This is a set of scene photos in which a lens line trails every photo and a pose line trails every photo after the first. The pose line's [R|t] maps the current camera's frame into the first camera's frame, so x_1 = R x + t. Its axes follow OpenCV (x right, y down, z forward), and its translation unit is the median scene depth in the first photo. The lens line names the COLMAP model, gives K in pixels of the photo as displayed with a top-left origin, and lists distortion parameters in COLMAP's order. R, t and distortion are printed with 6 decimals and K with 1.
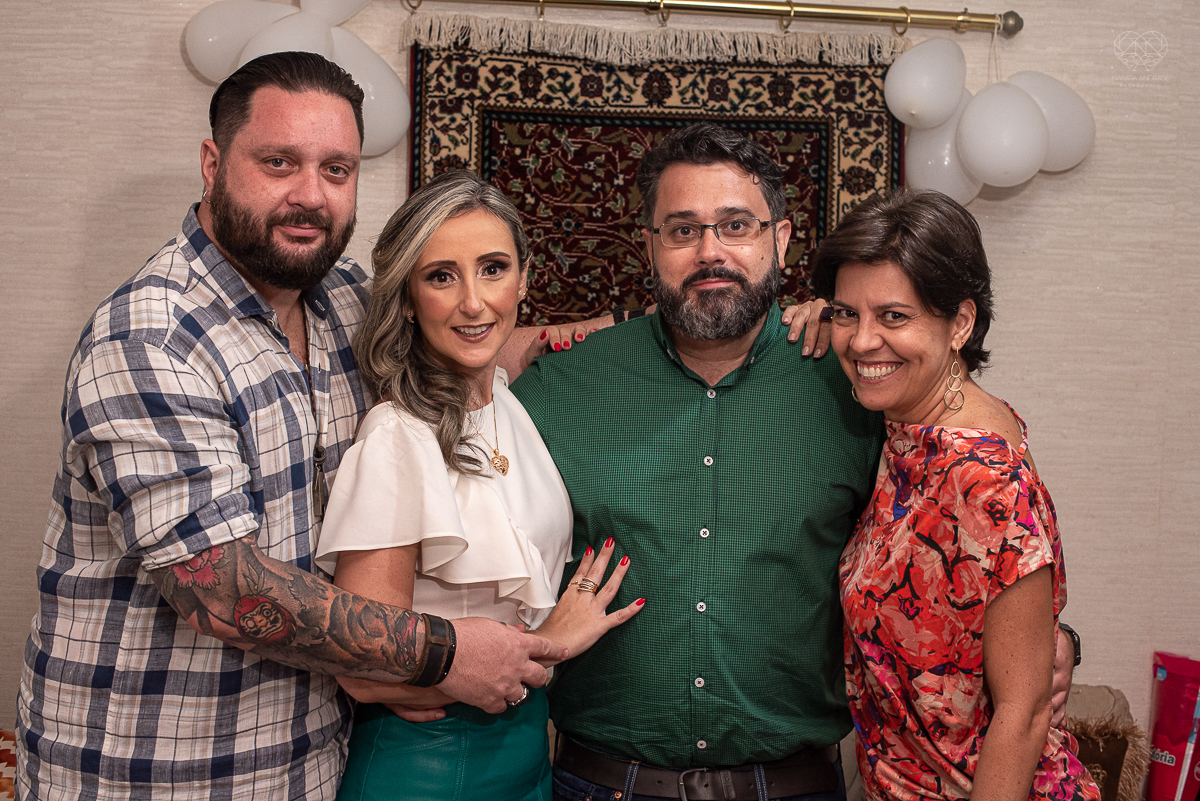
lens RADIAL K [[1753.9, 0, 600.0], [0, 1753.9, 400.5], [0, 0, 1]] dist [-0.152357, 0.047954]
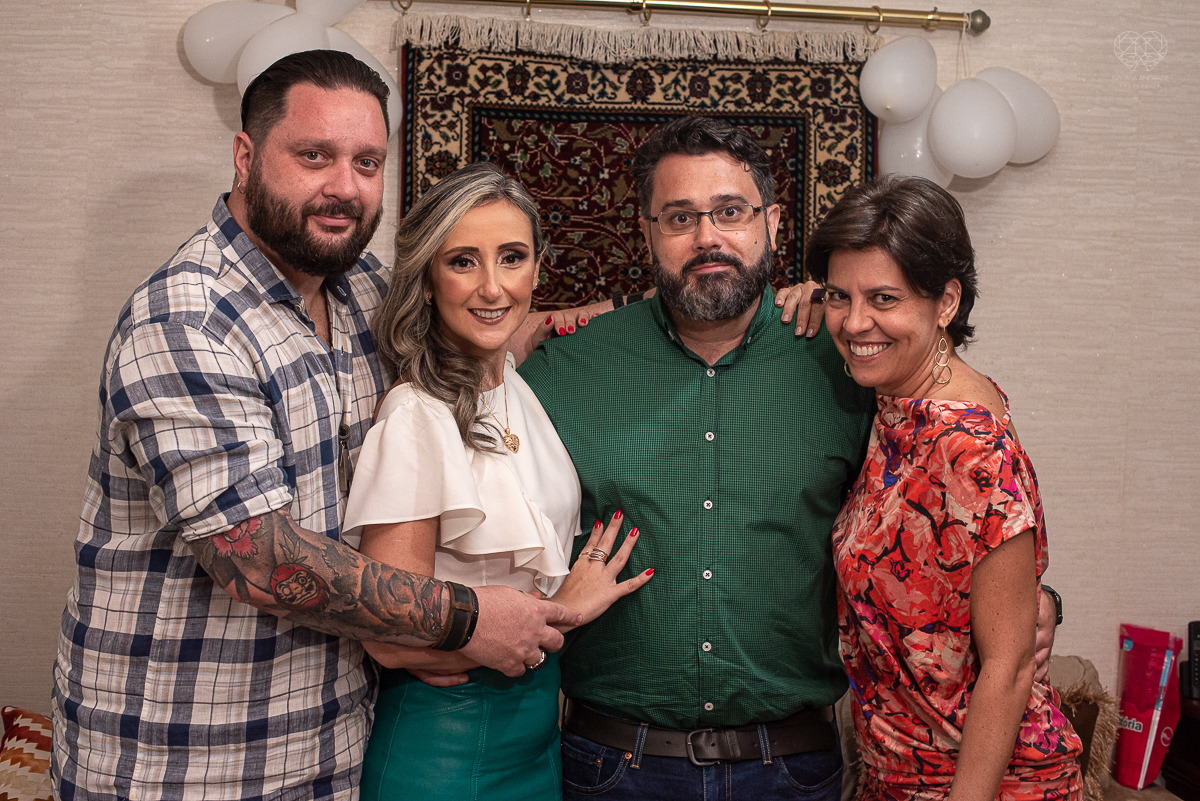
lens RADIAL K [[1753.9, 0, 600.0], [0, 1753.9, 400.5], [0, 0, 1]] dist [-0.152357, 0.047954]
pose [[0.999475, -0.009520, 0.030983, -0.025196], [0.009563, 0.999954, -0.001221, 0.009449], [-0.030970, 0.001517, 0.999519, -0.036067]]
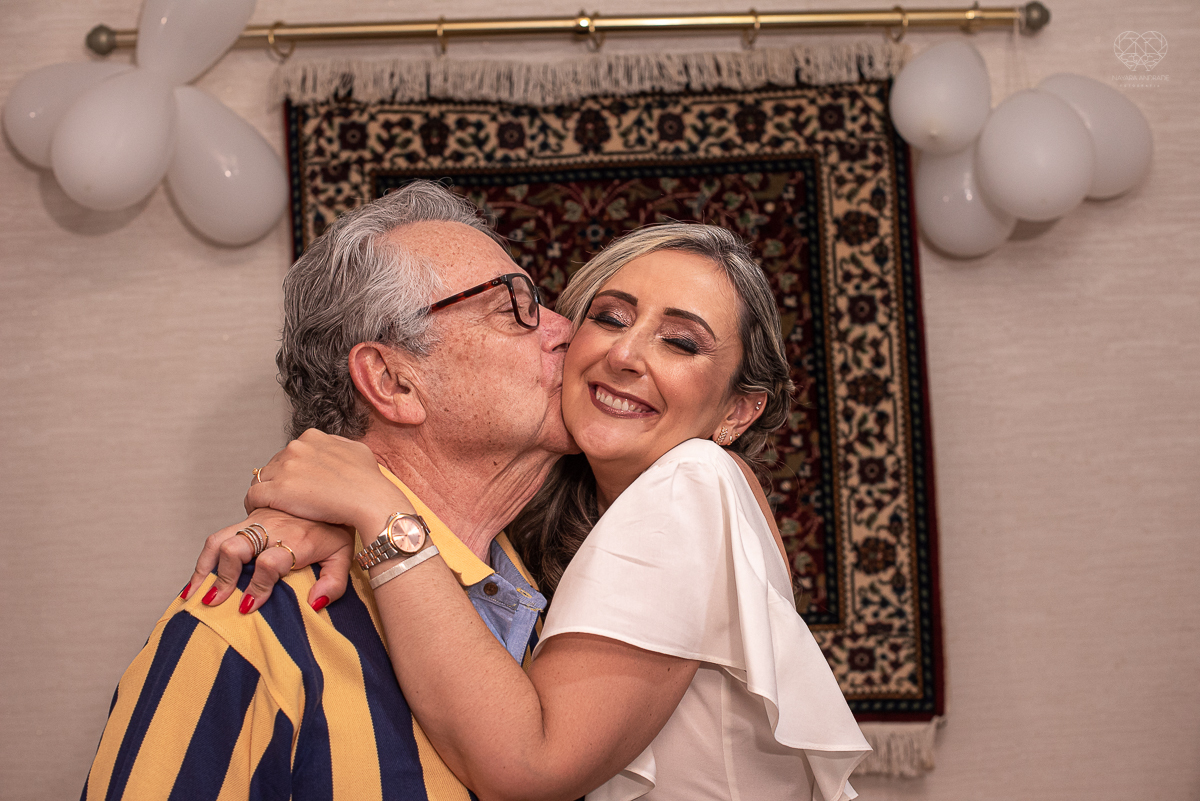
lens RADIAL K [[1753.9, 0, 600.0], [0, 1753.9, 400.5], [0, 0, 1]] dist [-0.152357, 0.047954]
pose [[0.996805, -0.072507, -0.033519, 0.053361], [0.070652, 0.996062, -0.053557, -0.014578], [0.037270, 0.051018, 0.998002, 0.214146]]
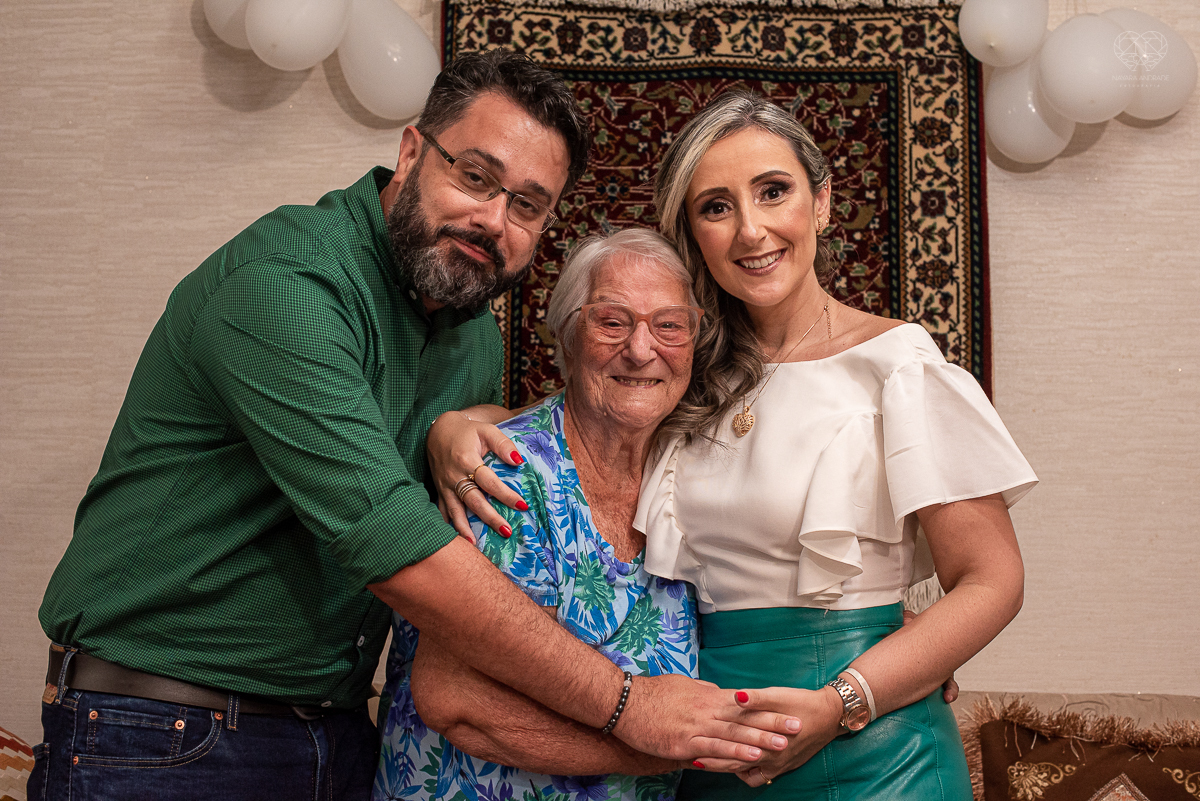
lens RADIAL K [[1753.9, 0, 600.0], [0, 1753.9, 400.5], [0, 0, 1]] dist [-0.152357, 0.047954]
pose [[0.995156, -0.016967, -0.096834, 0.062399], [0.005395, 0.992934, -0.118542, 0.118054], [0.098161, 0.117445, 0.988216, 0.111908]]
